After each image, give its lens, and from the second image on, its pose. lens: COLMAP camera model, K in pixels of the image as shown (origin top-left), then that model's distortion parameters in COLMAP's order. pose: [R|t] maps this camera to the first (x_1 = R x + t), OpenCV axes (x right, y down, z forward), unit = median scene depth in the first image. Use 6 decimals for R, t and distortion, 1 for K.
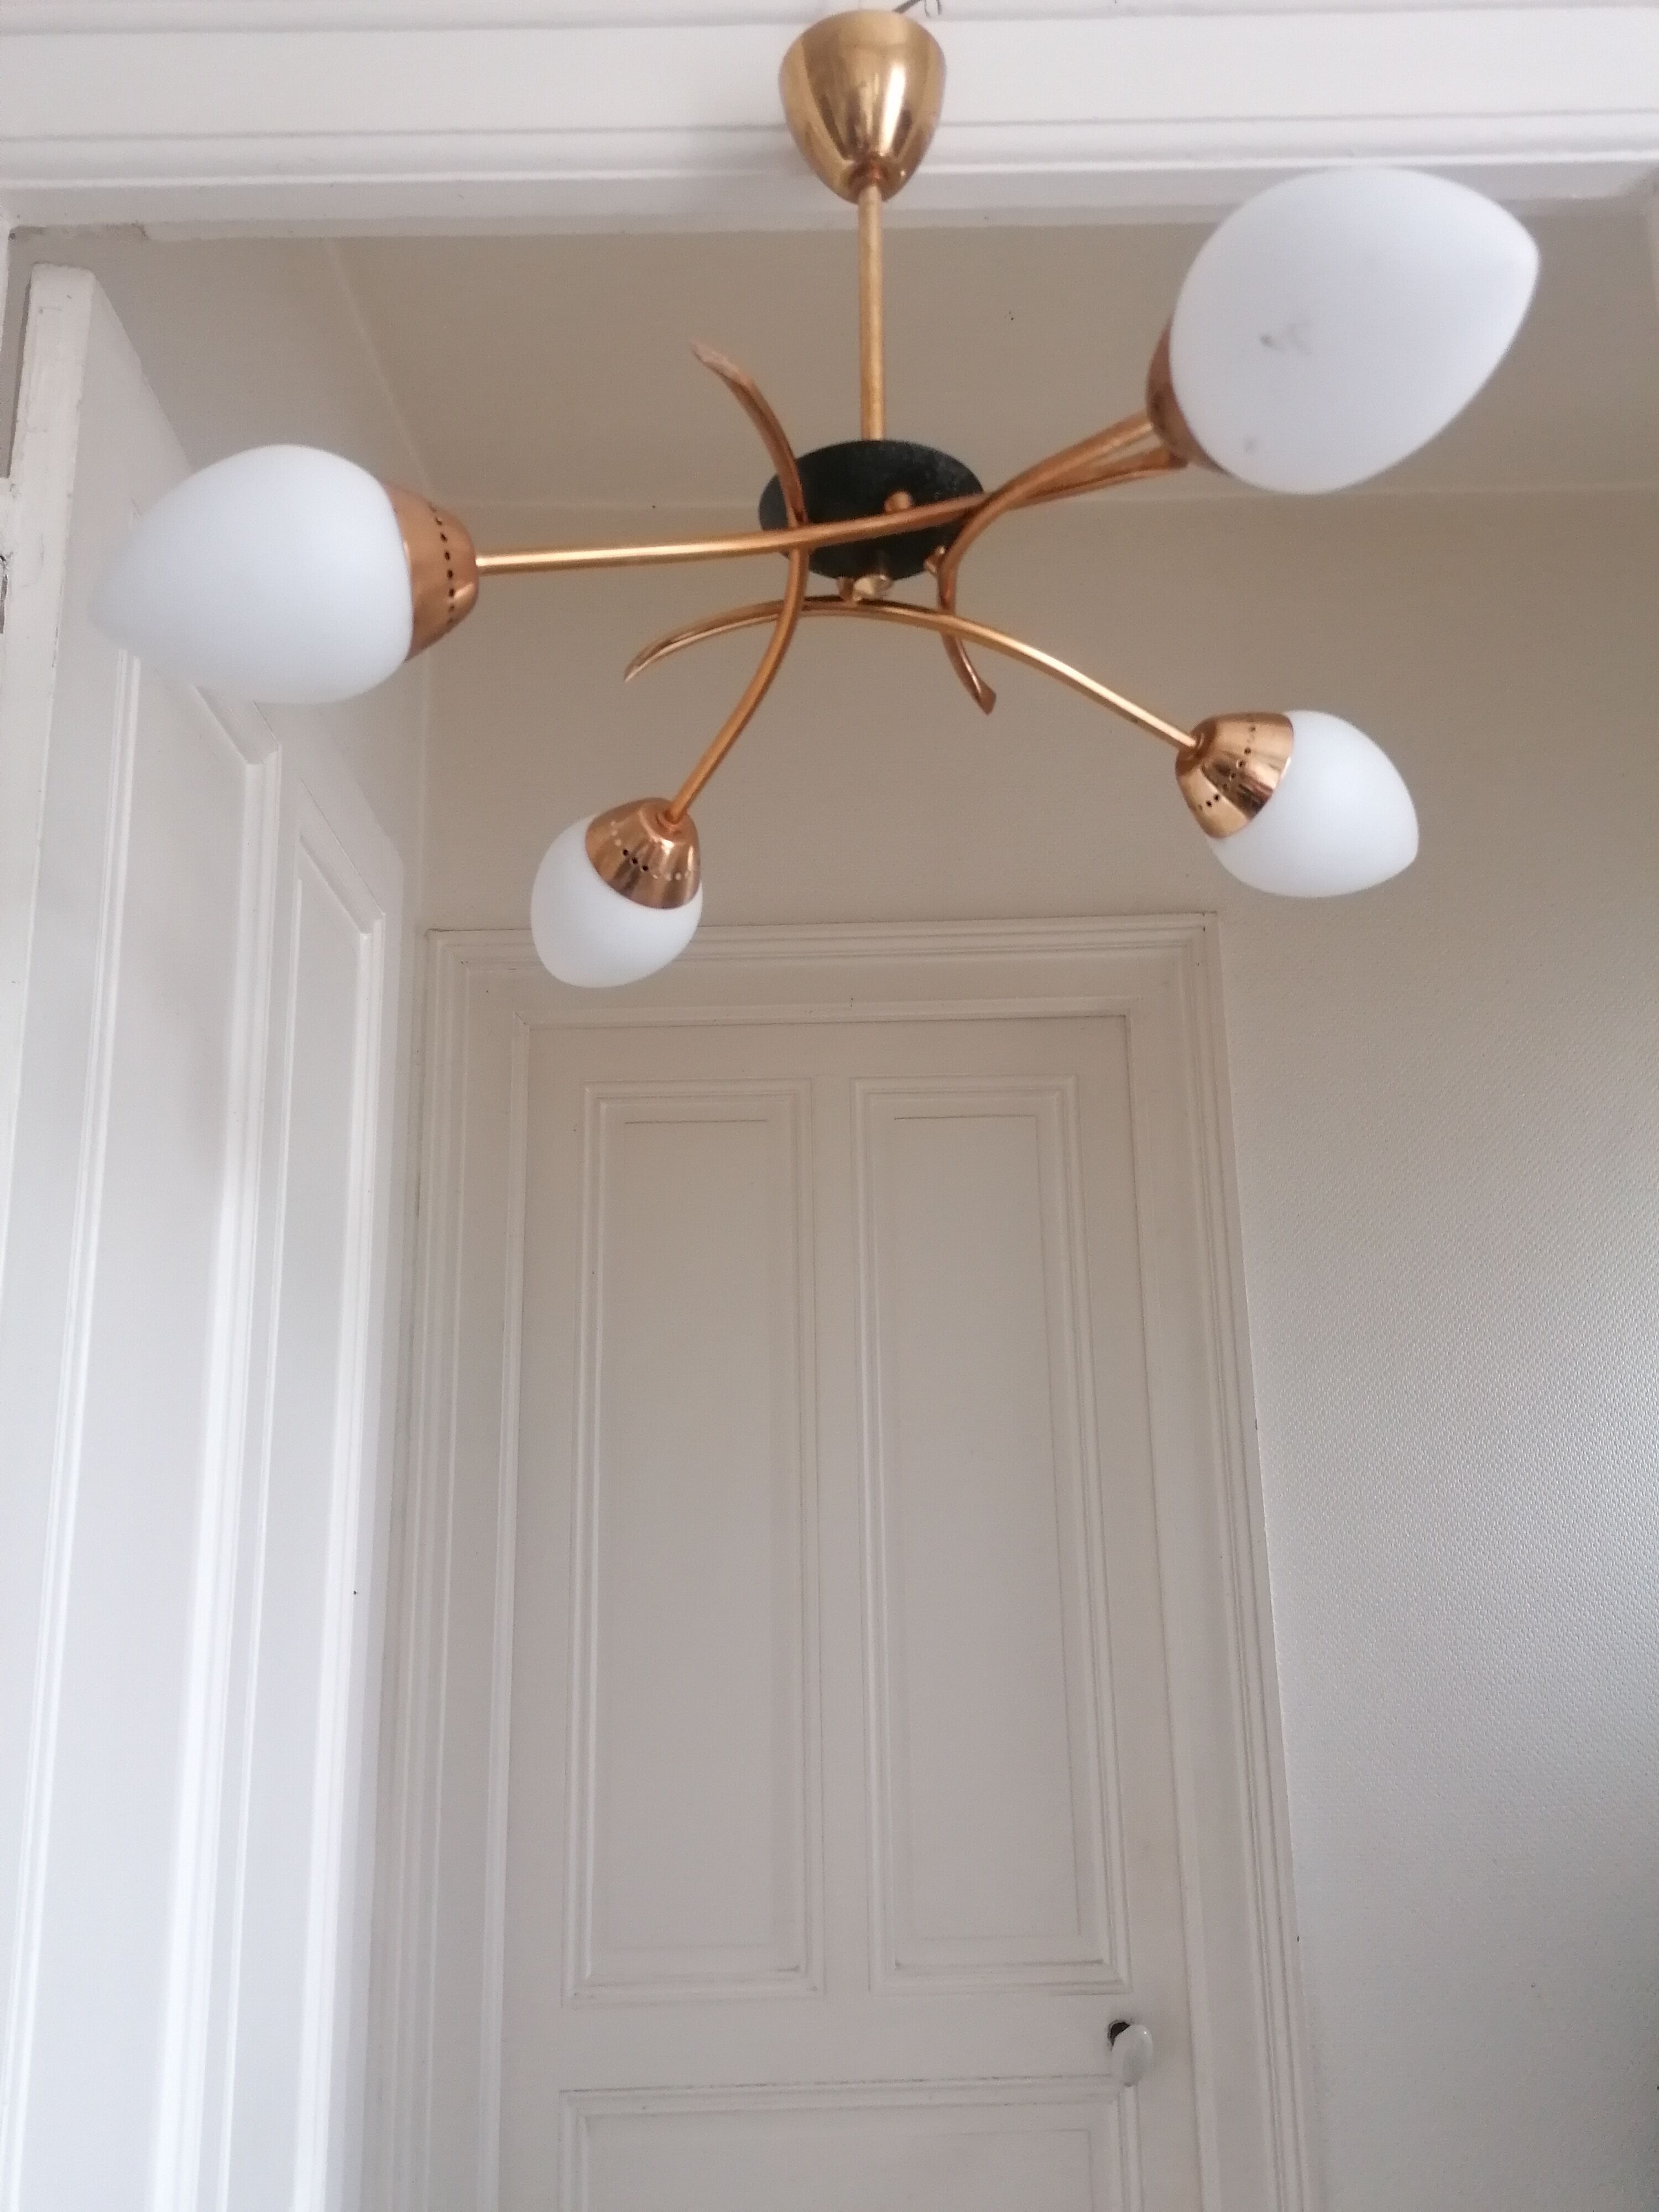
lens RADIAL K [[1702.9, 0, 831.3], [0, 1702.9, 1108.9], [0, 0, 1]] dist [0.087477, -0.085885]
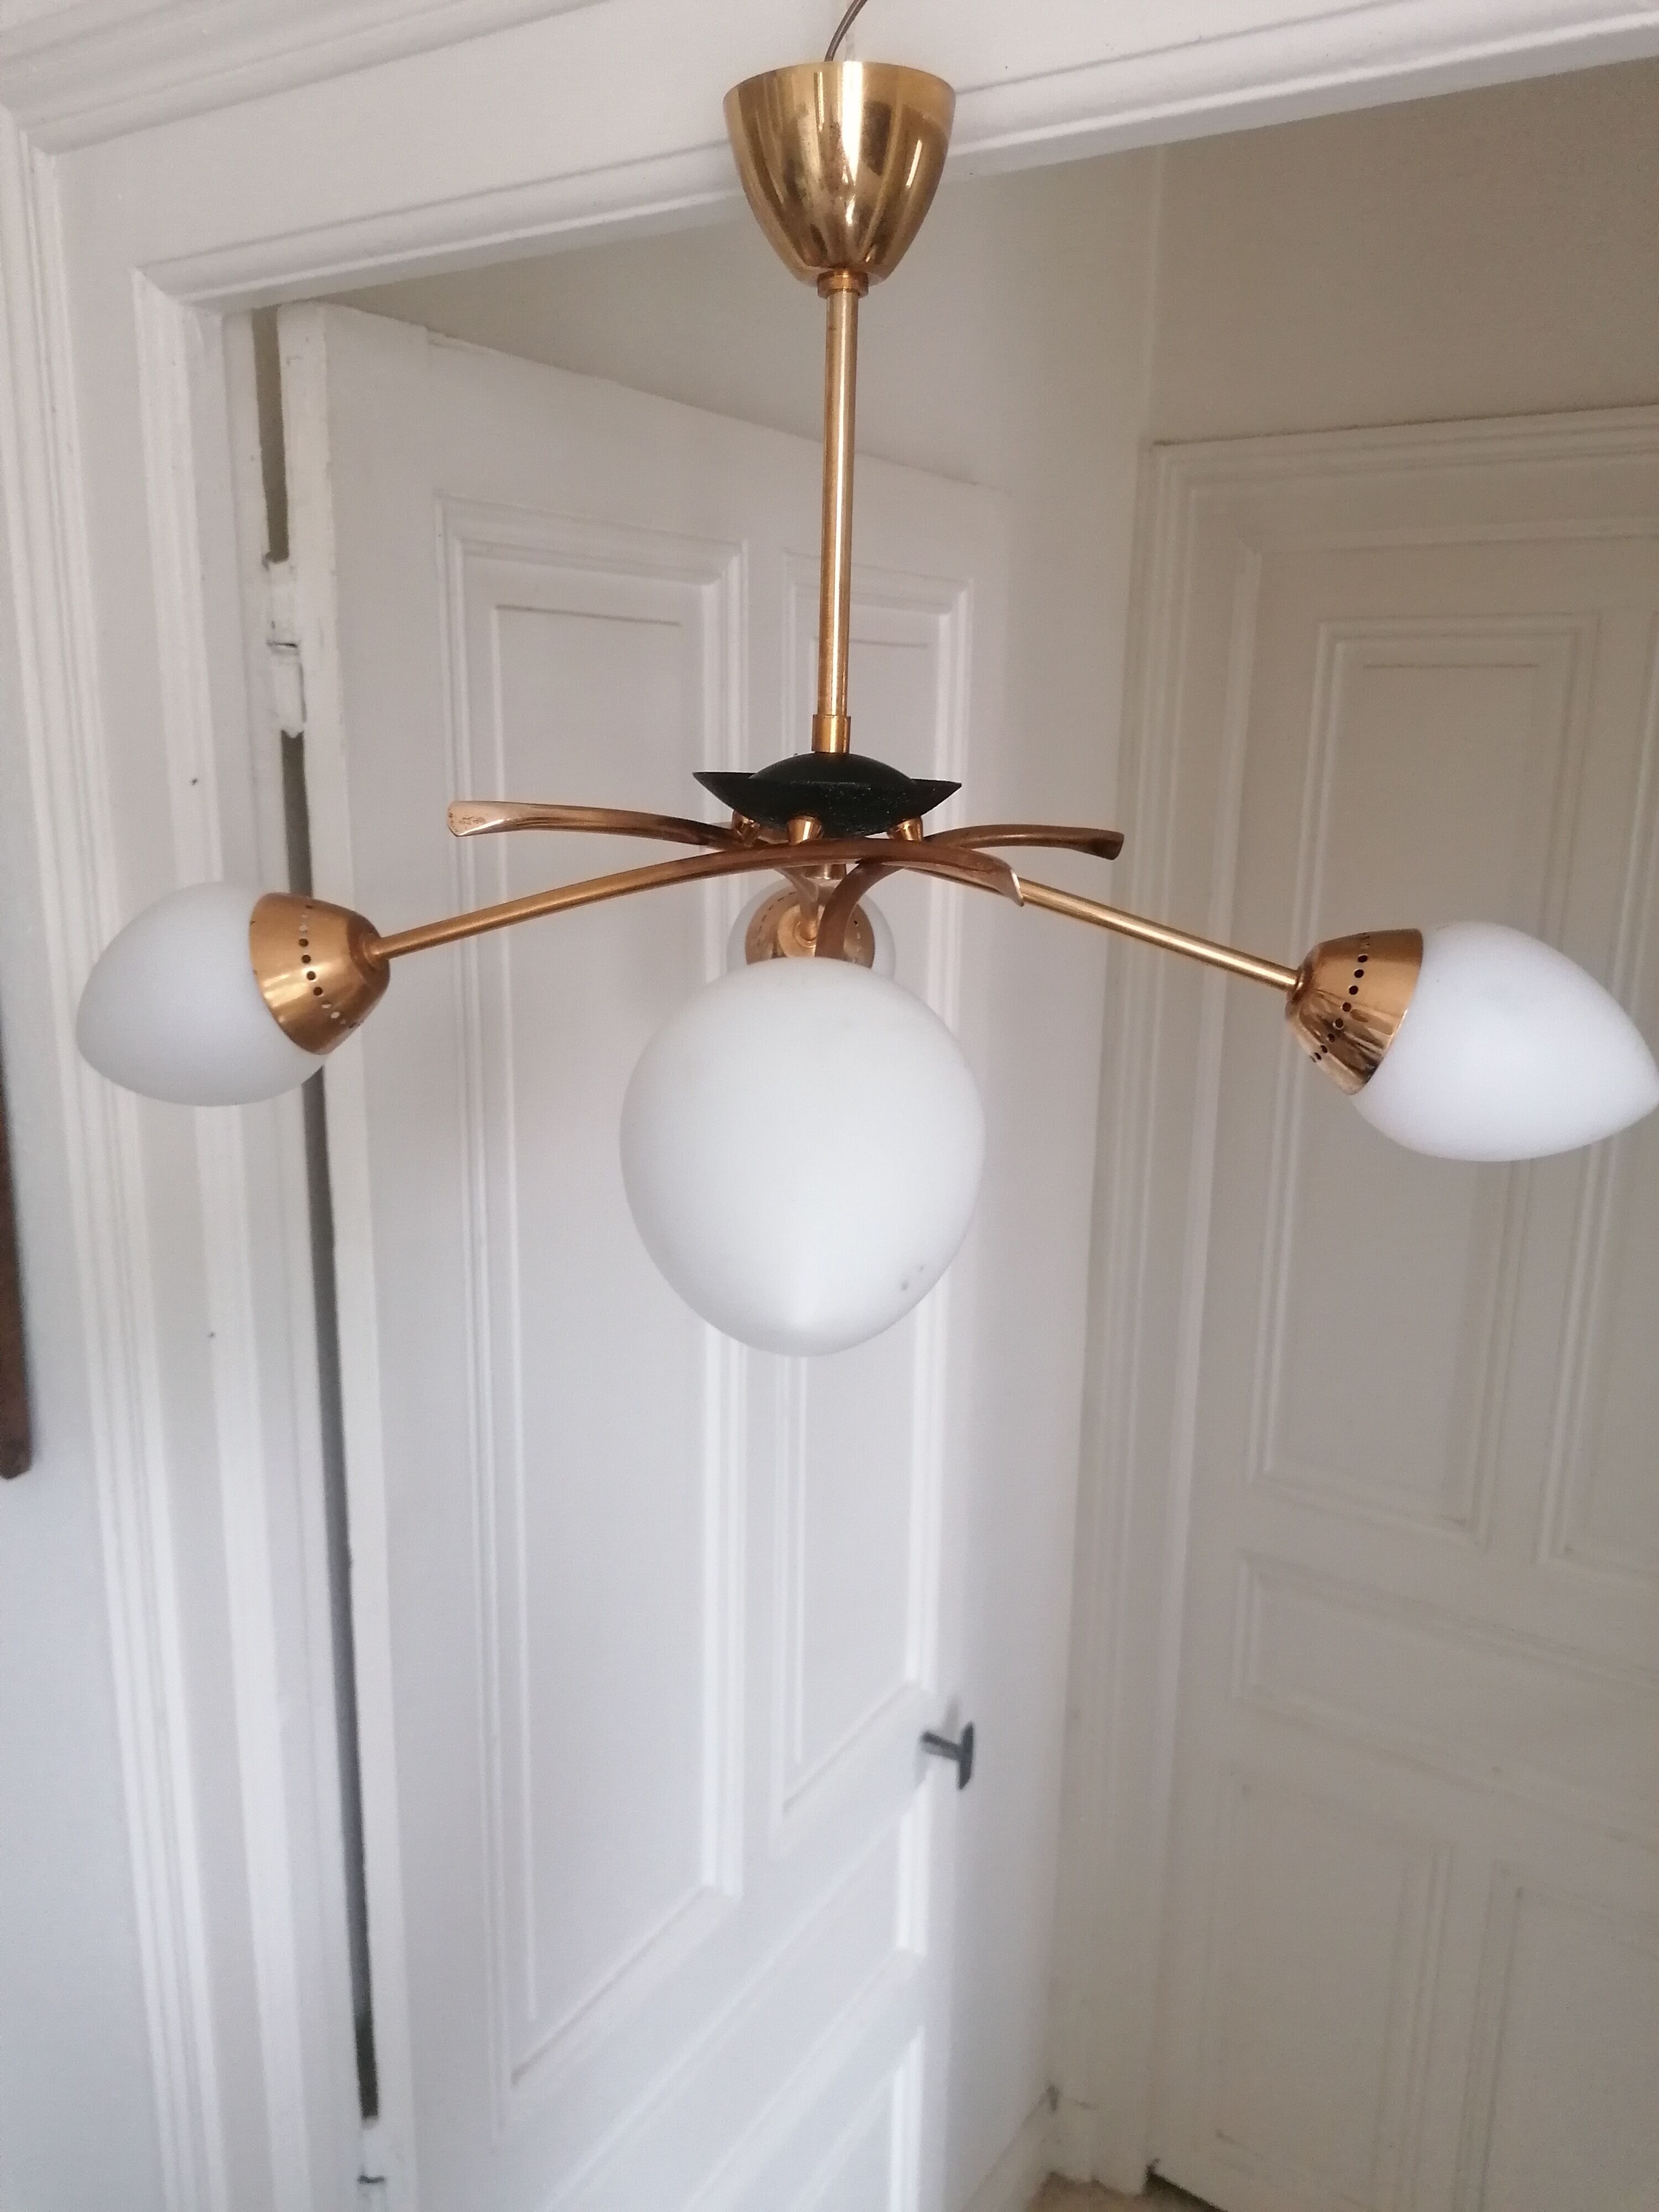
lens RADIAL K [[1713.1, 0, 832.7], [0, 1713.1, 1108.8], [0, 0, 1]] dist [0.106407, -0.134192]
pose [[0.823658, 0.165117, -0.542516, 0.457749], [0.097772, 0.900998, 0.422661, -0.496417], [0.558595, -0.401171, 0.725971, 0.282738]]
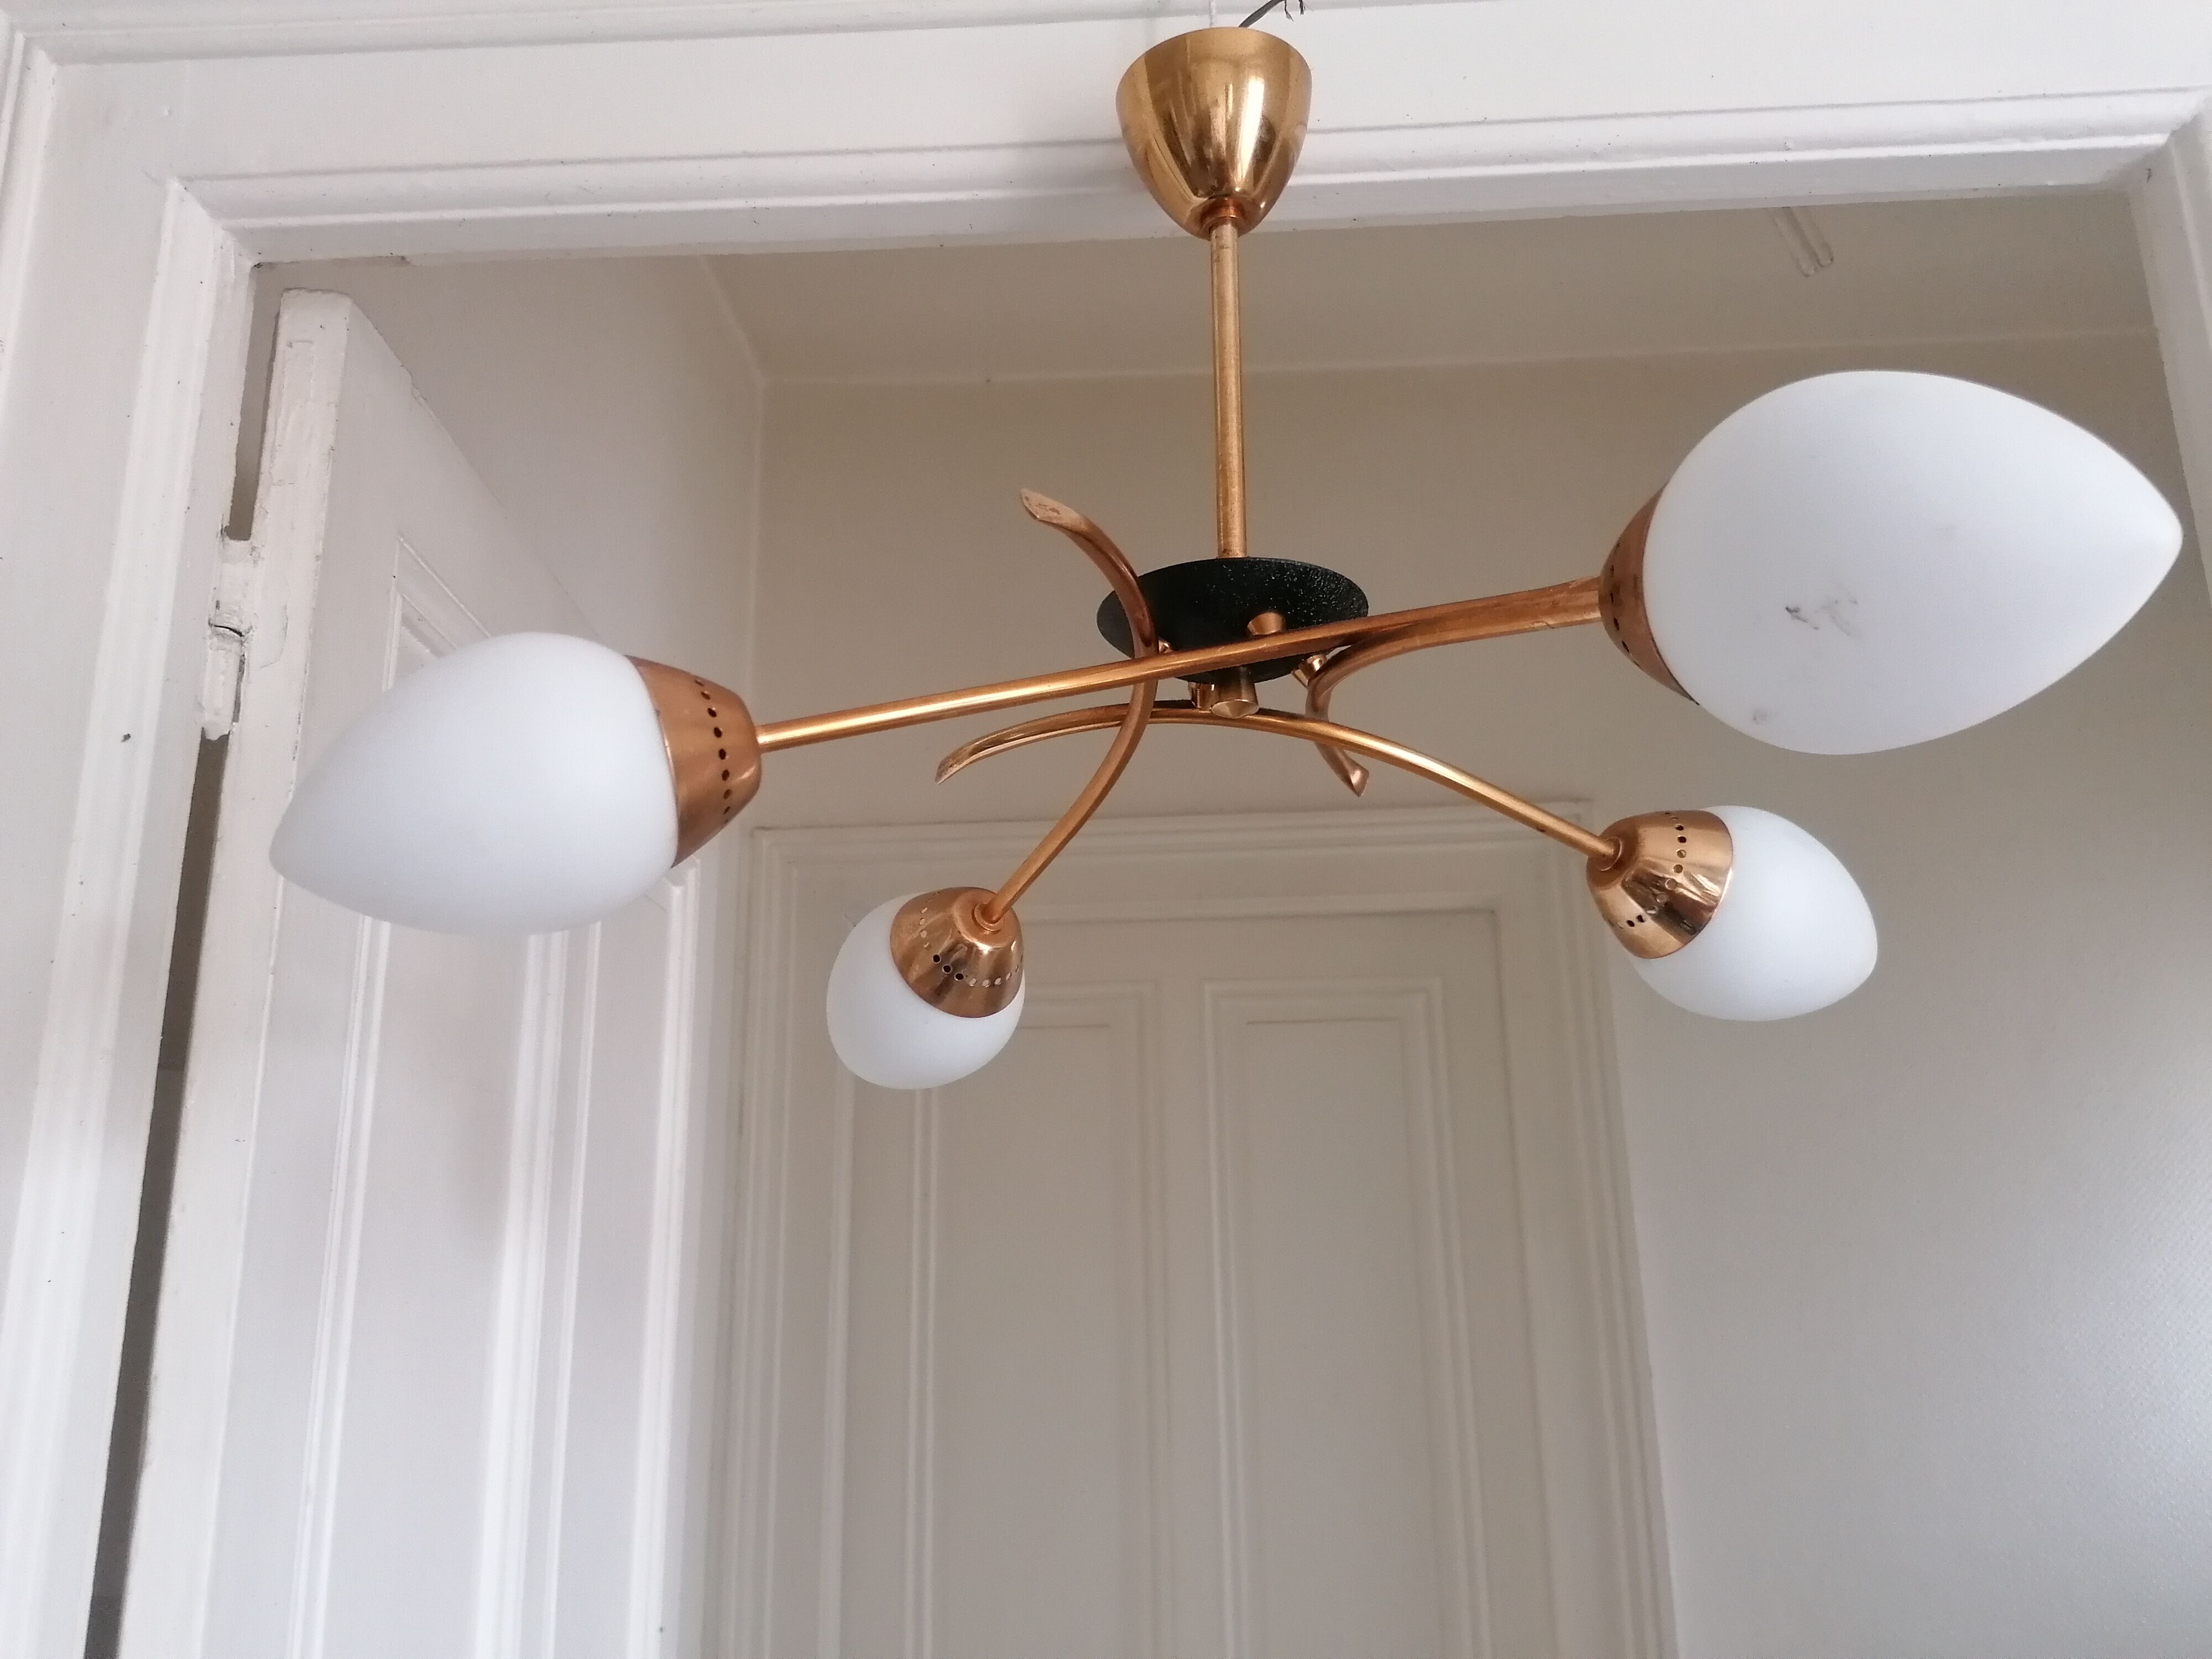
lens RADIAL K [[1717.1, 0, 1108.9], [0, 1717.1, 838.2], [0, 0, 1]] dist [0.086516, -0.098116]
pose [[0.999223, -0.007458, -0.038690, -0.003381], [0.006536, 0.999693, -0.023919, -0.193892], [0.038857, 0.023648, 0.998965, 0.138118]]
